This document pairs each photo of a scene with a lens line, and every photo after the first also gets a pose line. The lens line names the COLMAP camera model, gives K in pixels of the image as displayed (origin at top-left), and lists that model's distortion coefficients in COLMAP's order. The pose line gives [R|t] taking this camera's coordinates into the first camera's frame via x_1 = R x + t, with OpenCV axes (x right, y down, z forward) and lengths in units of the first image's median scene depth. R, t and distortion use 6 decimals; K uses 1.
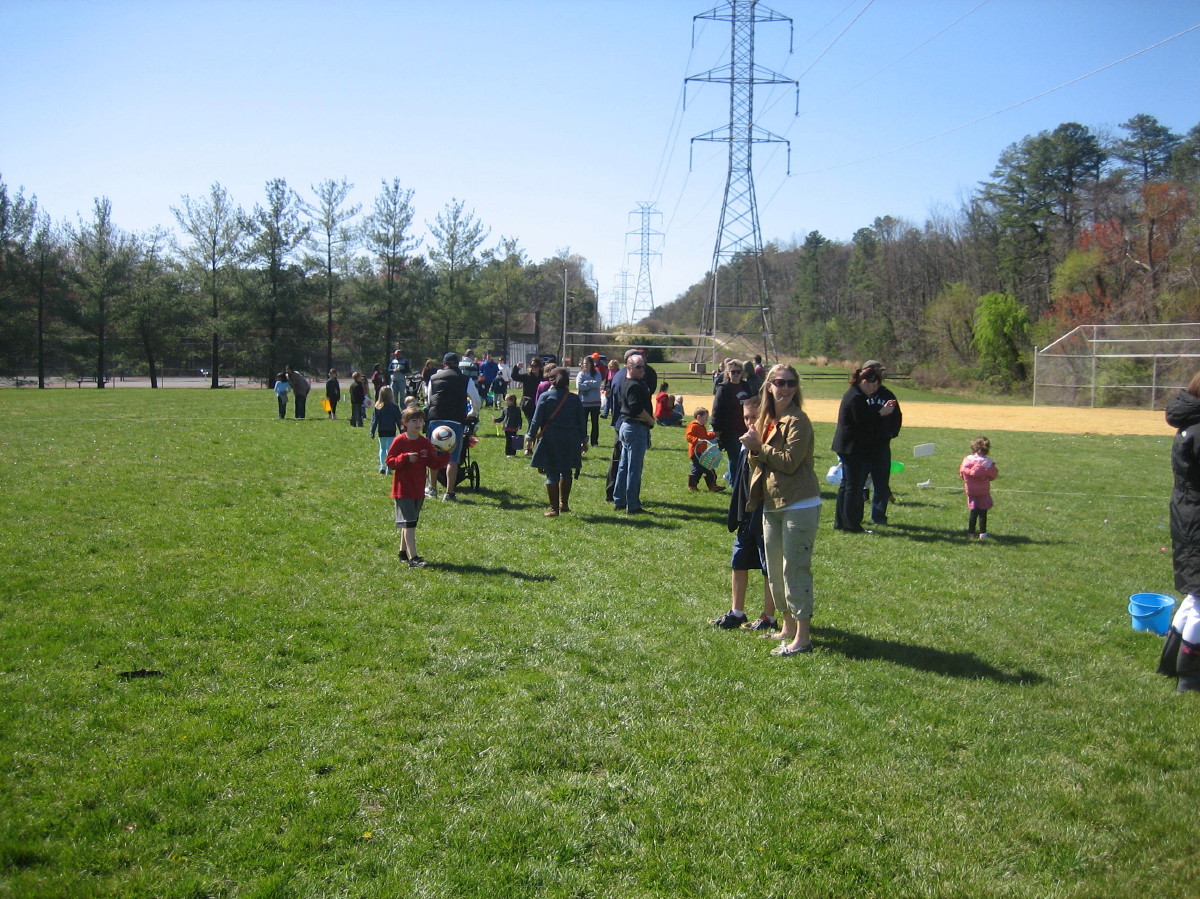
lens RADIAL K [[1312.9, 0, 600.0], [0, 1312.9, 449.5], [0, 0, 1]] dist [-0.155350, 0.226194]
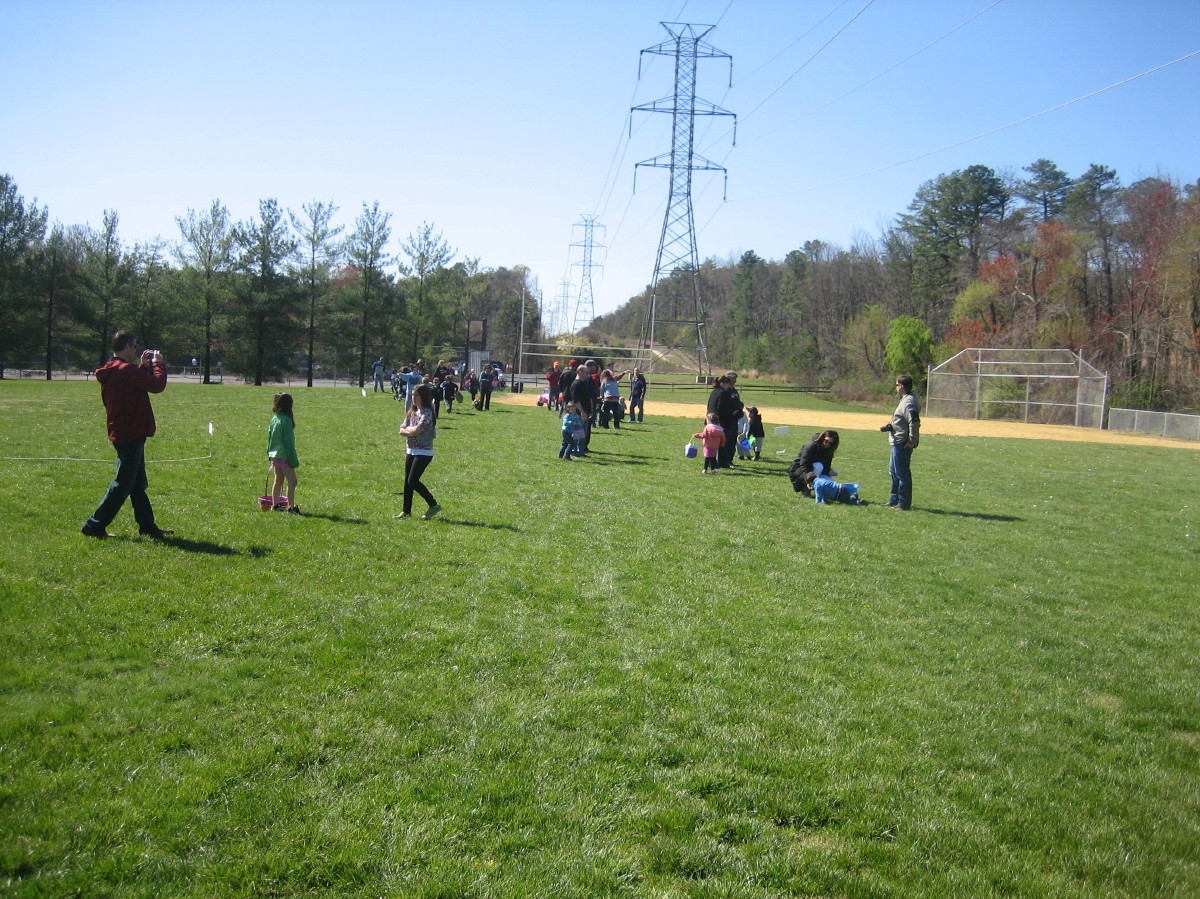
lens RADIAL K [[1312.9, 0, 600.0], [0, 1312.9, 449.5], [0, 0, 1]] dist [-0.155350, 0.226194]
pose [[0.998526, 0.024076, 0.048651, -0.007448], [-0.023758, 0.999693, -0.007099, 0.006609], [-0.048807, 0.005933, 0.998791, -0.091011]]
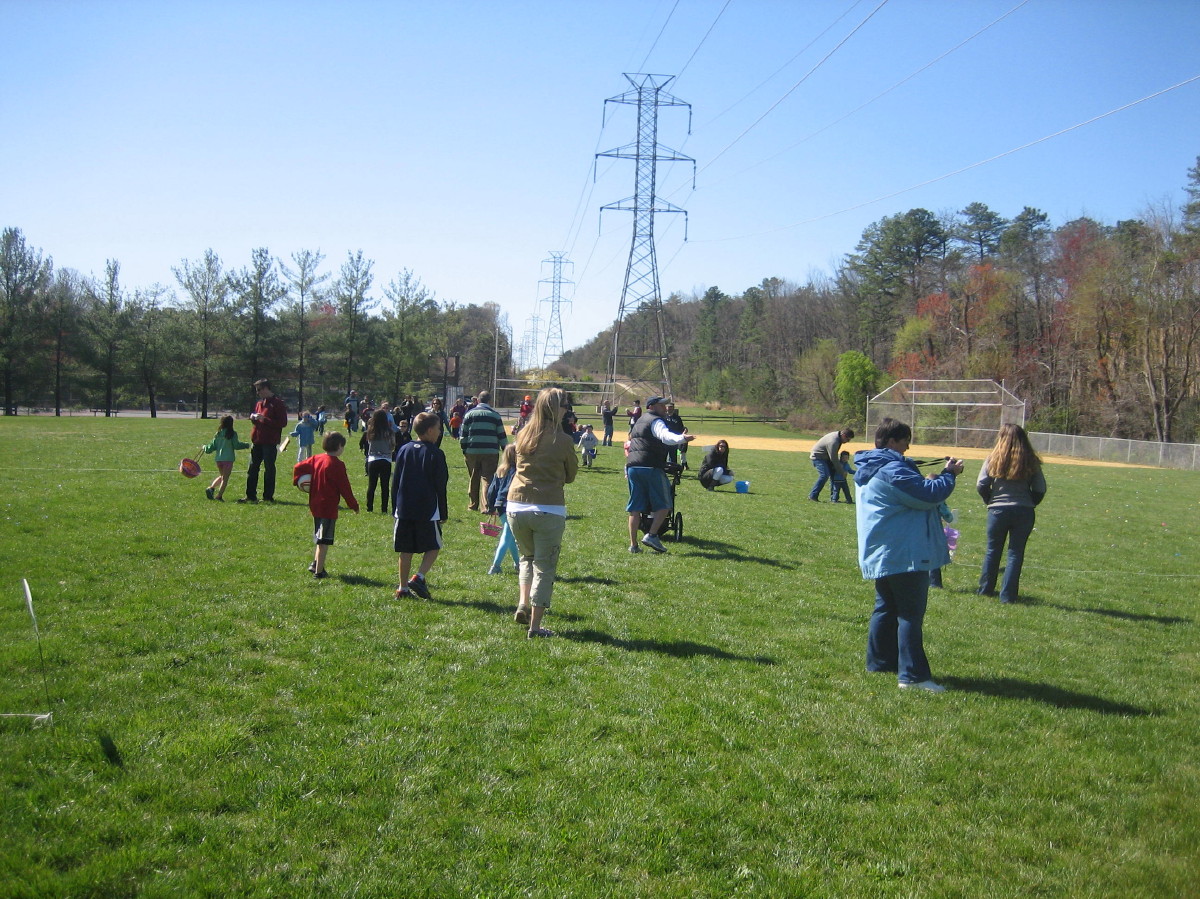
lens RADIAL K [[1312.9, 0, 600.0], [0, 1312.9, 449.5], [0, 0, 1]] dist [-0.155350, 0.226194]
pose [[0.997429, 0.014614, 0.070156, -0.008686], [-0.012311, 0.999375, -0.033147, 0.011518], [-0.070596, 0.032198, 0.996985, -0.156636]]
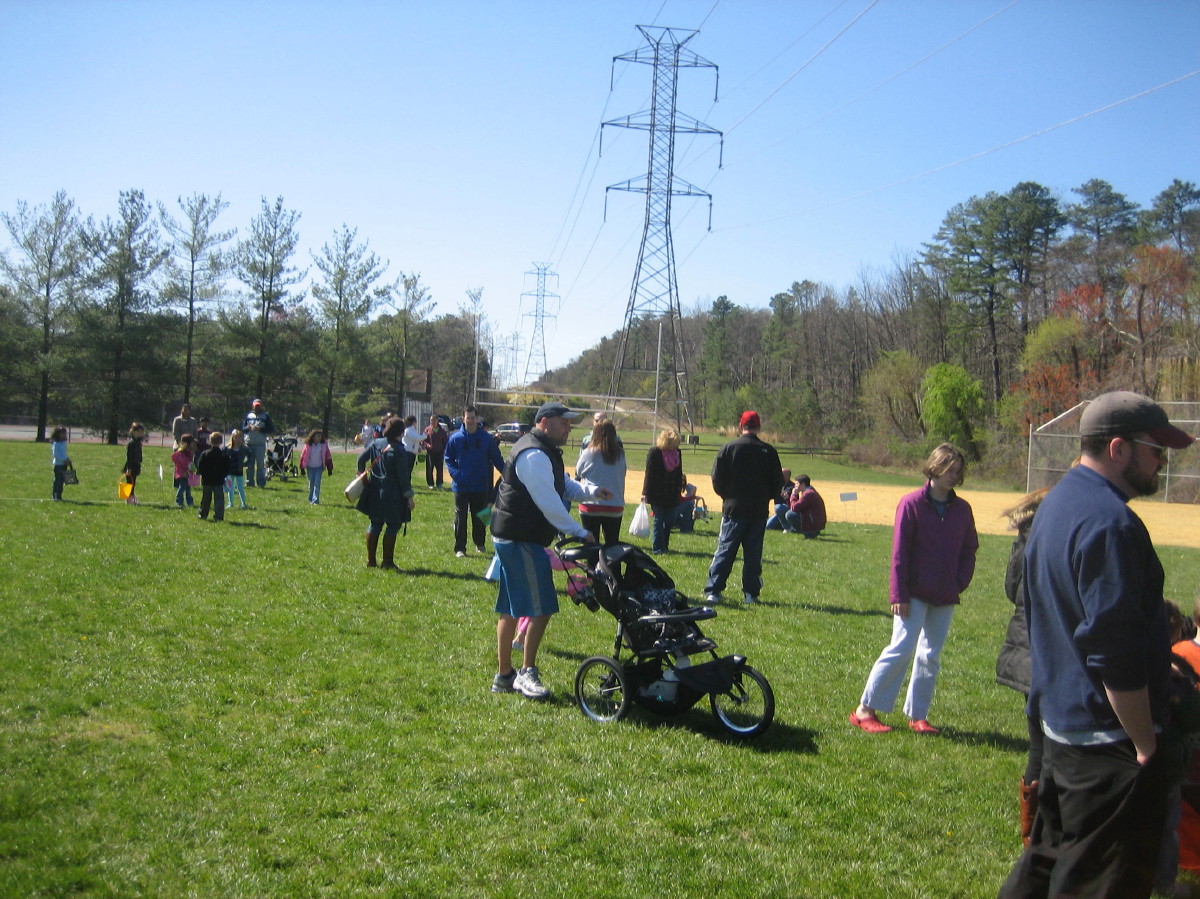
lens RADIAL K [[1312.9, 0, 600.0], [0, 1312.9, 449.5], [0, 0, 1]] dist [-0.155350, 0.226194]
pose [[0.995580, 0.033730, 0.087654, -0.011870], [-0.029377, 0.998292, -0.050489, -0.006911], [-0.089207, 0.047691, 0.994871, 0.106378]]
